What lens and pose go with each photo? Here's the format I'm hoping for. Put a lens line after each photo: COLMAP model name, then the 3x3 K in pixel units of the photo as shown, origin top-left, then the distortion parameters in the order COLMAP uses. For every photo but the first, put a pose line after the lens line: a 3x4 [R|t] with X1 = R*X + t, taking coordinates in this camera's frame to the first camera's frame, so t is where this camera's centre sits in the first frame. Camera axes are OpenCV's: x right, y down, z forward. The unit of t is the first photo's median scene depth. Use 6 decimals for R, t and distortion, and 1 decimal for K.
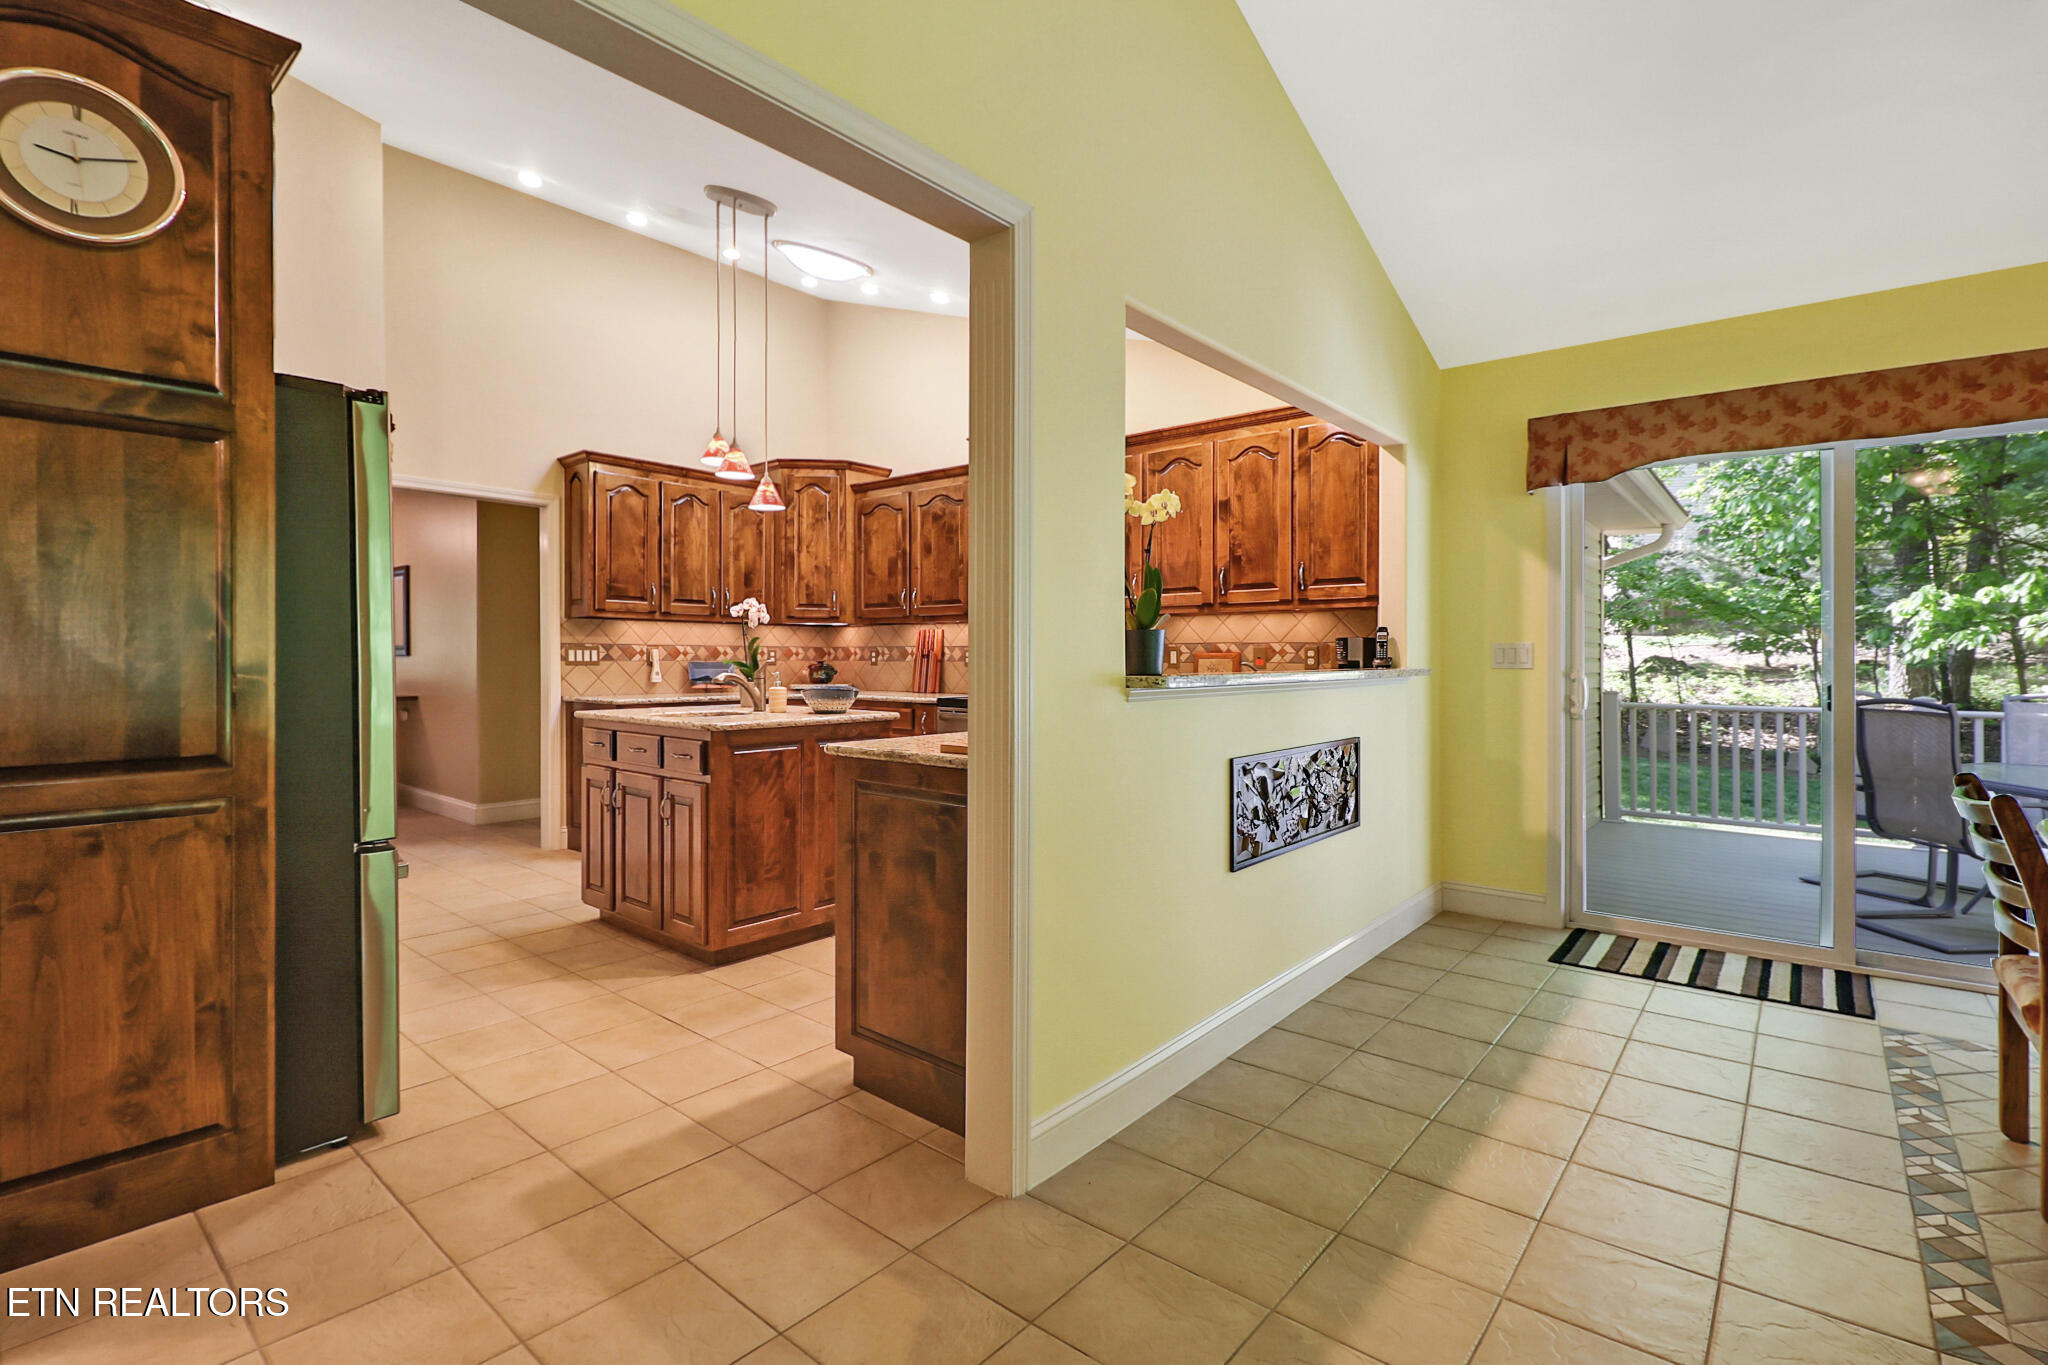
lens RADIAL K [[940.6, 0, 1001.8], [0, 940.6, 652.9], [0, 0, 1]] dist [-0.010353, -0.003960]
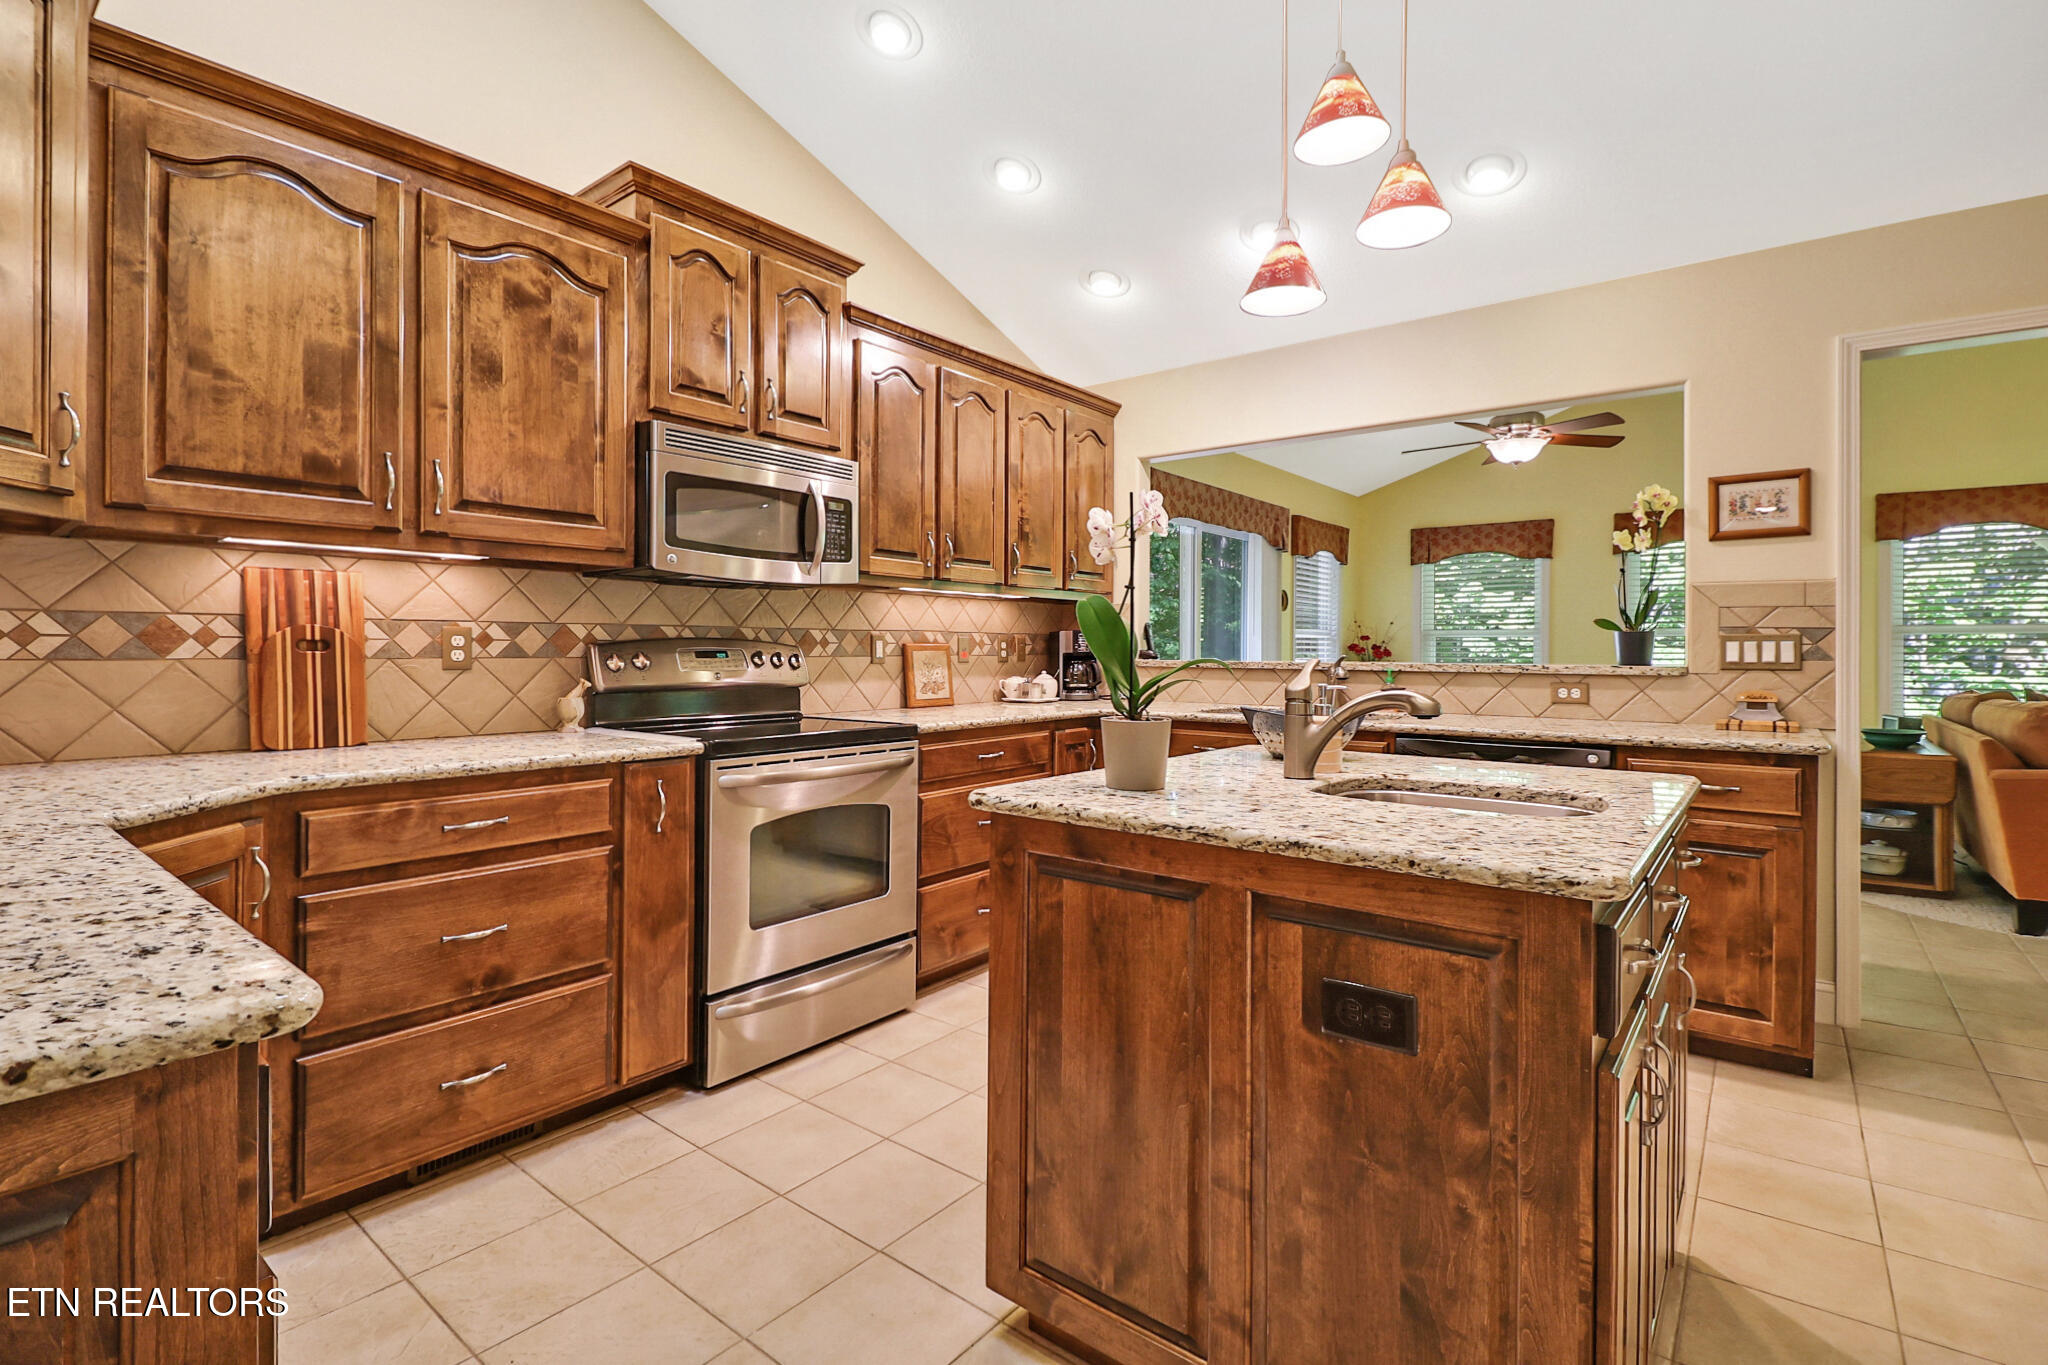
lens RADIAL K [[940.6, 0, 1010.0], [0, 940.6, 660.1], [0, 0, 1]] dist [-0.010353, -0.003960]
pose [[-0.032239, -0.011522, 0.999414, -0.660062], [-0.007028, 0.999911, 0.011301, 0.005286], [-0.999455, -0.006659, -0.032317, 1.117116]]
